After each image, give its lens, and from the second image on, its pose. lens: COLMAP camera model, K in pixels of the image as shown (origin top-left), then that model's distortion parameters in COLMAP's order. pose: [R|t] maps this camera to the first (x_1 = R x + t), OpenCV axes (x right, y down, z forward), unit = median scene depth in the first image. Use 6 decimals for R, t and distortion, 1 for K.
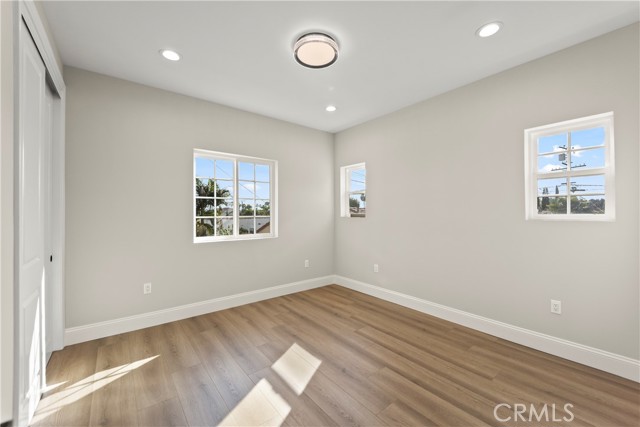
lens RADIAL K [[258.1, 0, 319.5], [0, 258.1, 215.1], [0, 0, 1]] dist [0.001406, -0.001906]
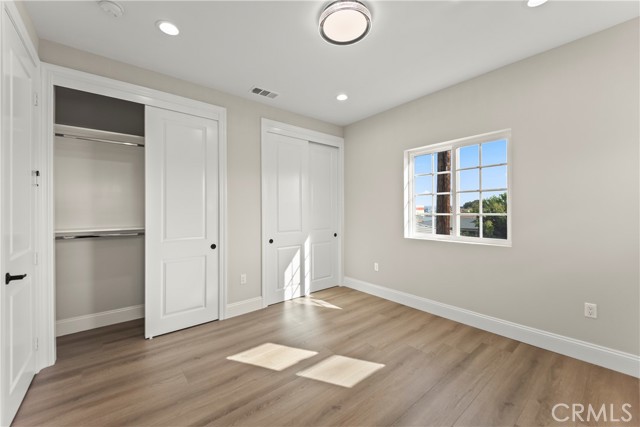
lens RADIAL K [[258.1, 0, 318.2], [0, 258.1, 210.1], [0, 0, 1]] dist [0.001406, -0.001906]
pose [[-0.004815, 0.000511, -0.999988, 0.663708], [0.002239, 0.999997, 0.000500, -0.010552], [0.999986, -0.002237, -0.004816, 0.702483]]
